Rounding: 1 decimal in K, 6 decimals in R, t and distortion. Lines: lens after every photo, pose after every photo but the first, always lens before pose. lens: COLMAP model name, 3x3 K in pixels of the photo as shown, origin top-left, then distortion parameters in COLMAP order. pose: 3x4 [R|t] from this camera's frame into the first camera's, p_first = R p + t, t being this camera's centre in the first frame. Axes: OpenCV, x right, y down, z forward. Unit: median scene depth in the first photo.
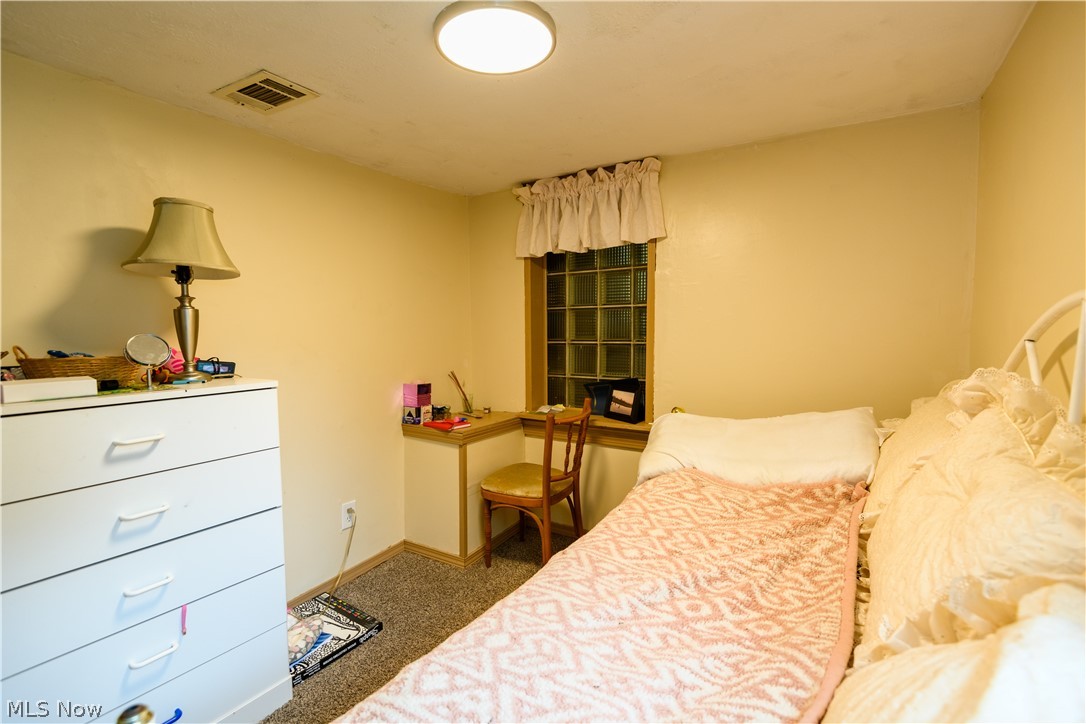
lens RADIAL K [[498.5, 0, 543.2], [0, 498.5, 355.2], [0, 0, 1]] dist [0.009993, -0.001037]
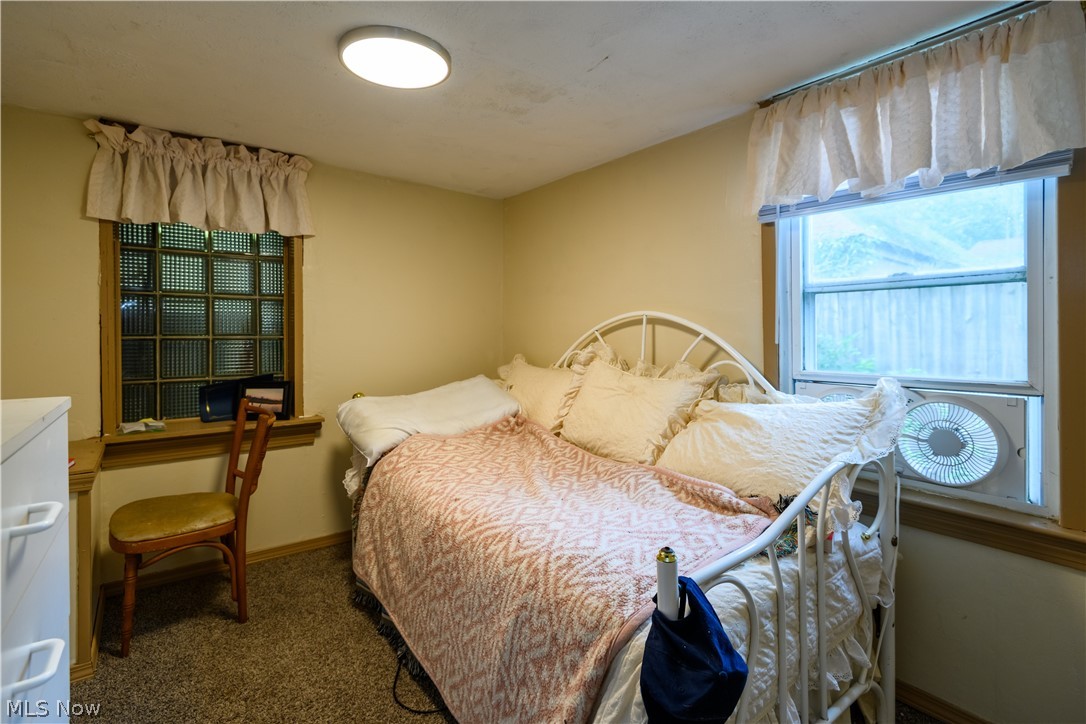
lens RADIAL K [[495.0, 0, 549.0], [0, 495.0, 338.5], [0, 0, 1]] dist [0.008145, -0.000350]
pose [[0.360104, -0.009773, 0.932861, -0.533377], [0.040823, 0.999152, -0.005291, 0.004767], [-0.932019, 0.039988, 0.360198, 0.165171]]
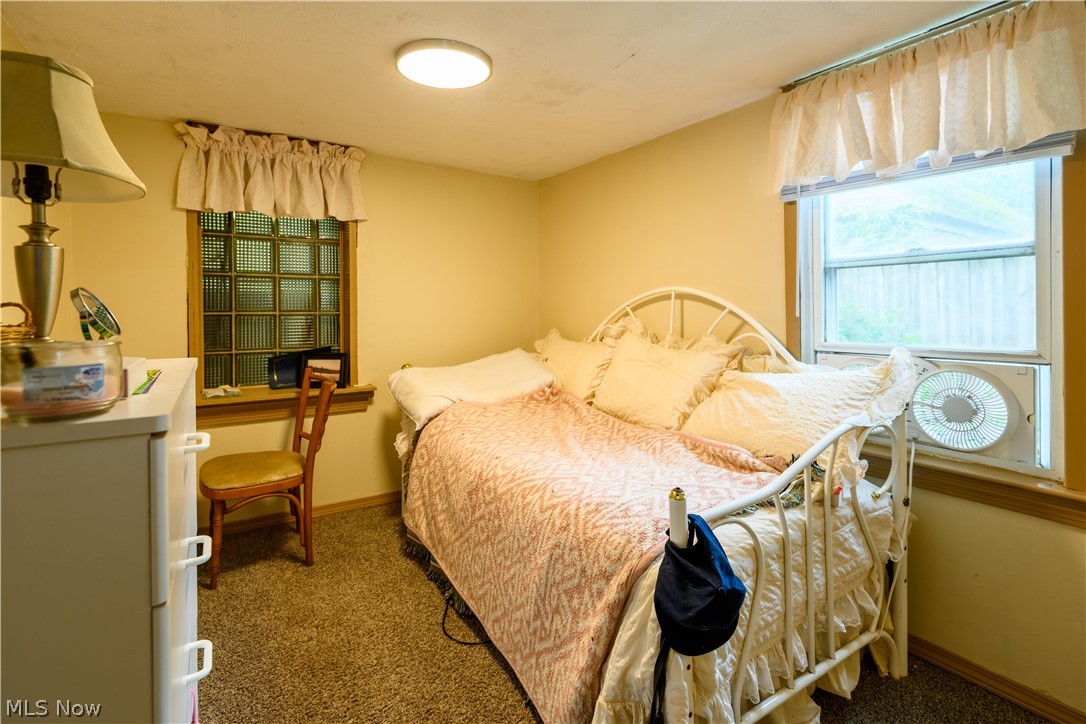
lens RADIAL K [[495.4, 0, 542.2], [0, 495.4, 317.6], [0, 0, 1]] dist [0.015719, -0.000223]
pose [[0.439655, -0.014493, 0.898050, -0.584522], [0.042097, 0.999103, -0.004485, 0.009213], [-0.897180, 0.039777, 0.439871, 0.139018]]
